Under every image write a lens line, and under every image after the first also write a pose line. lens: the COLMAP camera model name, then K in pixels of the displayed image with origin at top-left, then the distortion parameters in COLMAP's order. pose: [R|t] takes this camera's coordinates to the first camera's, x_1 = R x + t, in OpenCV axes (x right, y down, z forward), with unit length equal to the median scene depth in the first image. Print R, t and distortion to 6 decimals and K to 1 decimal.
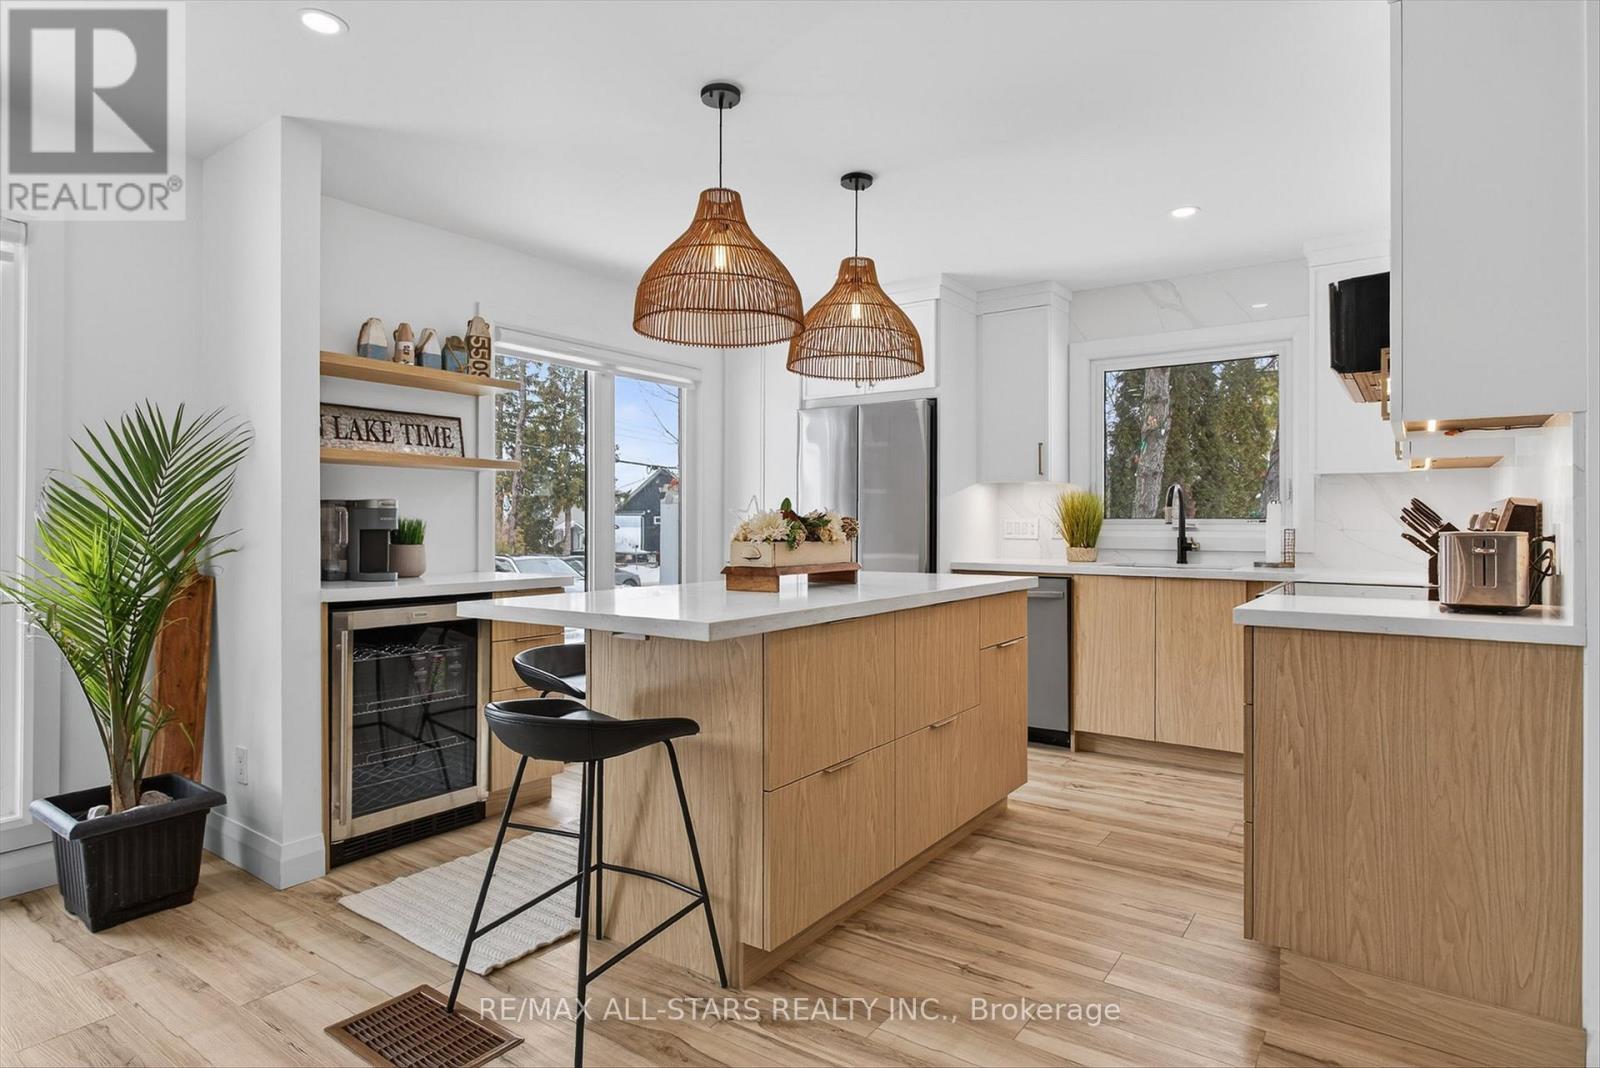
lens RADIAL K [[871.1, 0, 796.1], [0, 871.1, 530.9], [0, 0, 1]] dist [-0.004357, -0.000325]
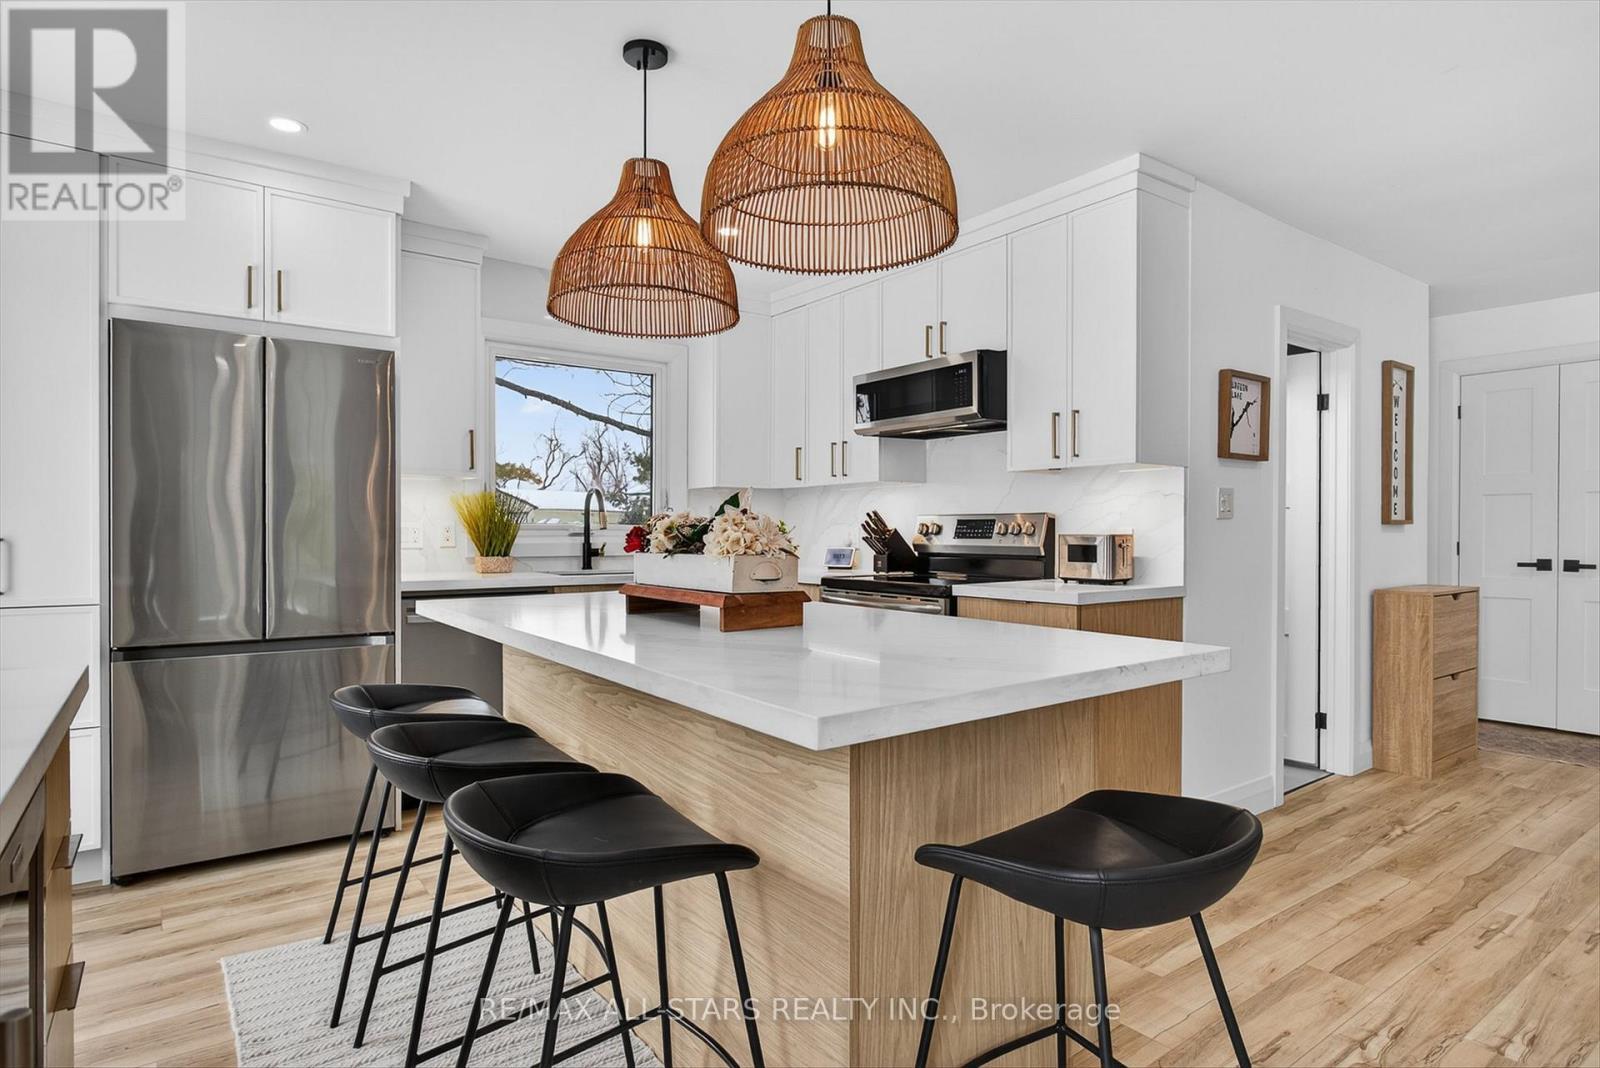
lens RADIAL K [[871.1, 0, 798.5], [0, 871.1, 538.9], [0, 0, 1]] dist [-0.004357, -0.000325]
pose [[0.312606, -0.008196, 0.949848, -0.413977], [0.006154, 0.999959, 0.006603, -0.002291], [-0.949863, 0.003781, 0.312644, 0.466709]]
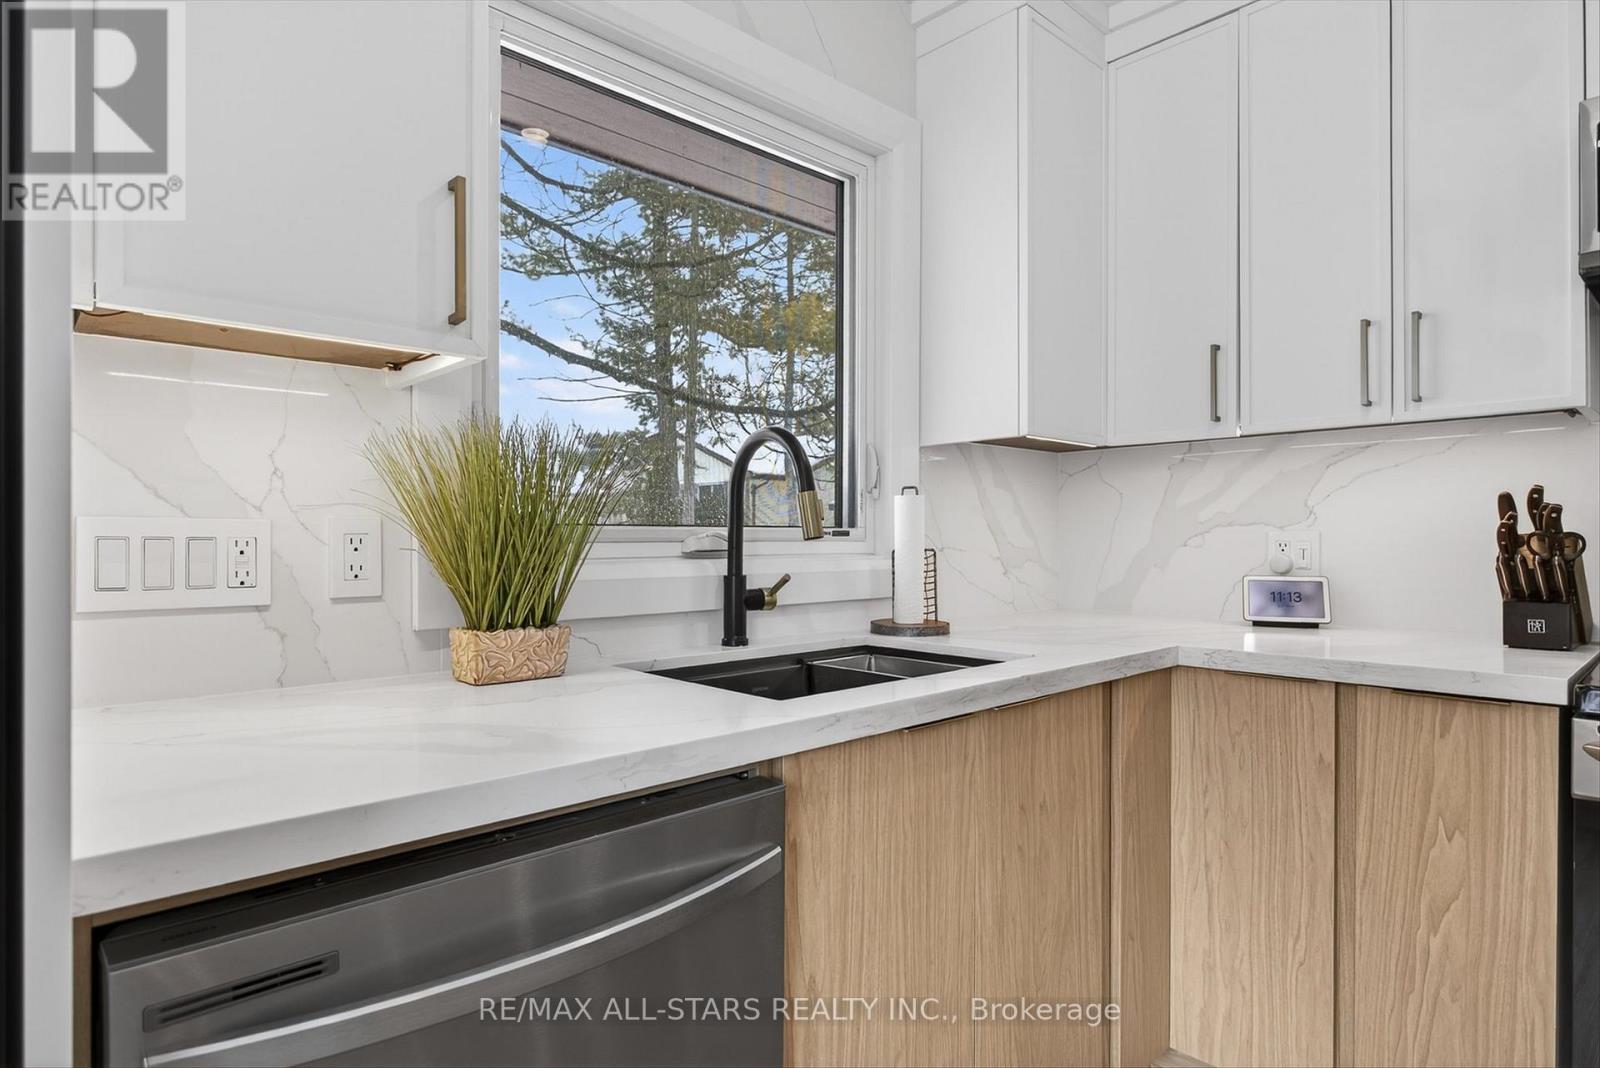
lens RADIAL K [[871.1, 0, 800.2], [0, 871.1, 537.3], [0, 0, 1]] dist [-0.004357, -0.000325]
pose [[0.196974, -0.002910, 0.980404, 0.082282], [0.009573, 0.999954, 0.001045, -0.009068], [-0.980362, 0.009180, 0.196993, 0.898109]]
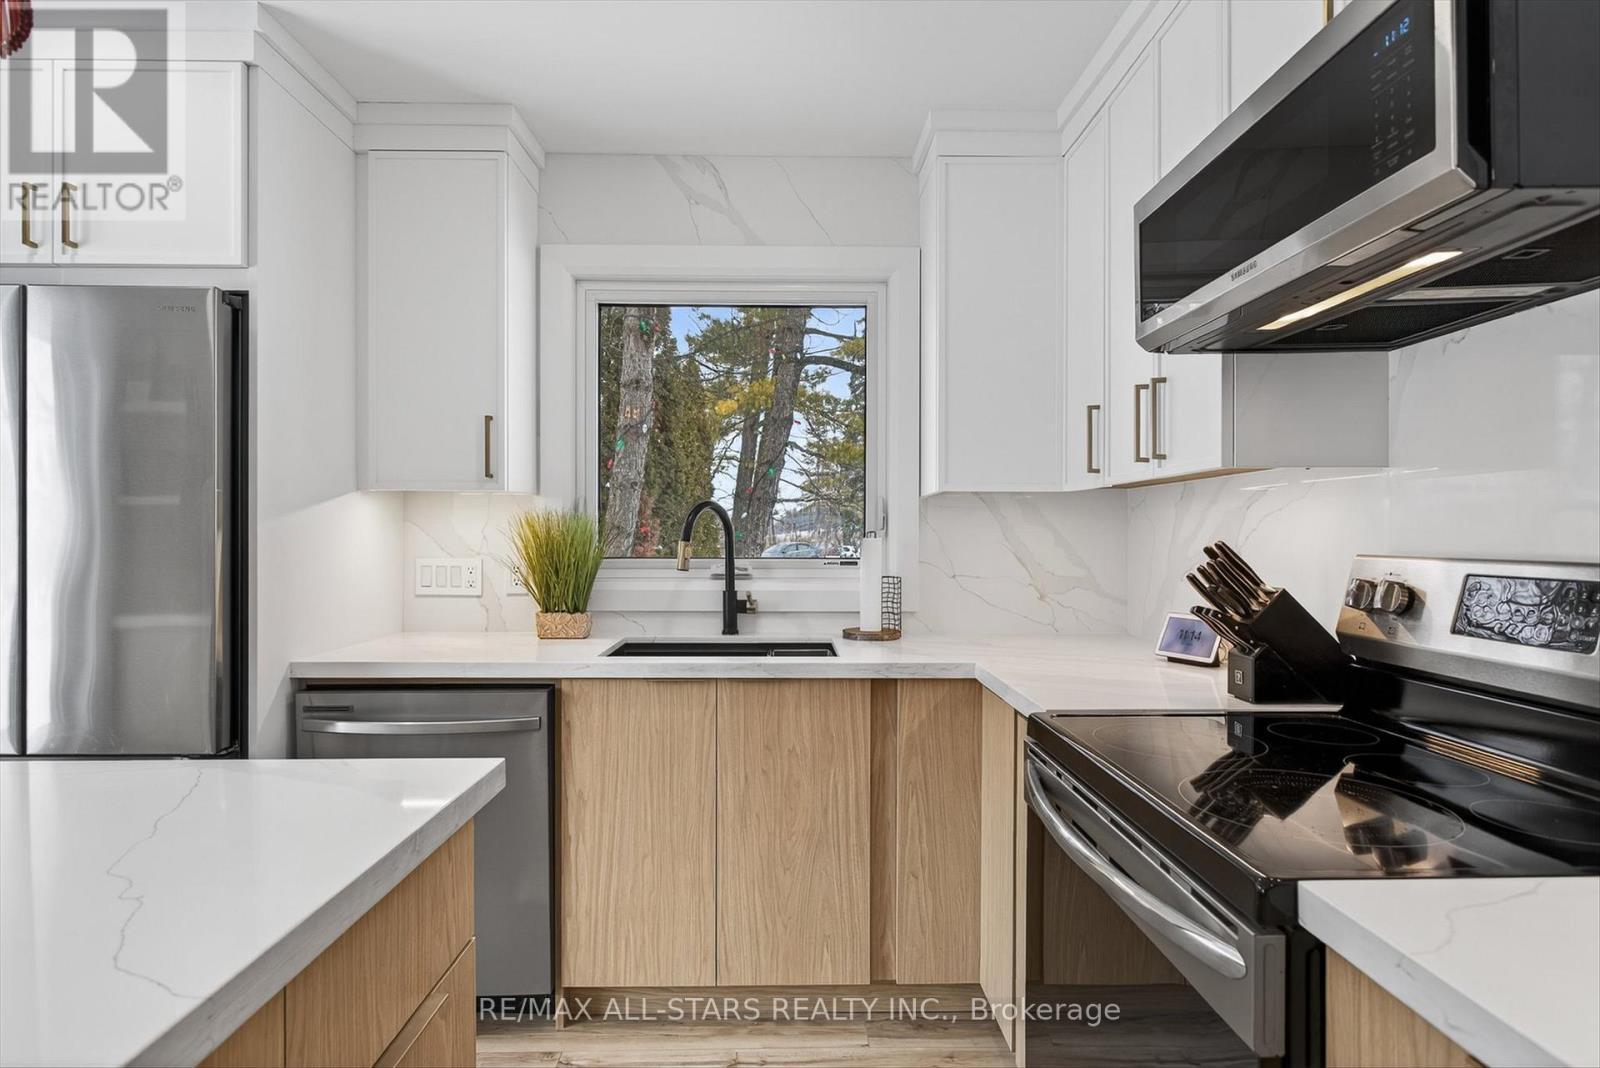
lens RADIAL K [[871.1, 0, 798.3], [0, 871.1, 539.9], [0, 0, 1]] dist [-0.004357, -0.000325]
pose [[0.802916, -0.003850, 0.596080, 0.124117], [0.004083, 0.999991, 0.000958, -0.027937], [-0.596079, 0.001664, 0.802924, 0.490853]]
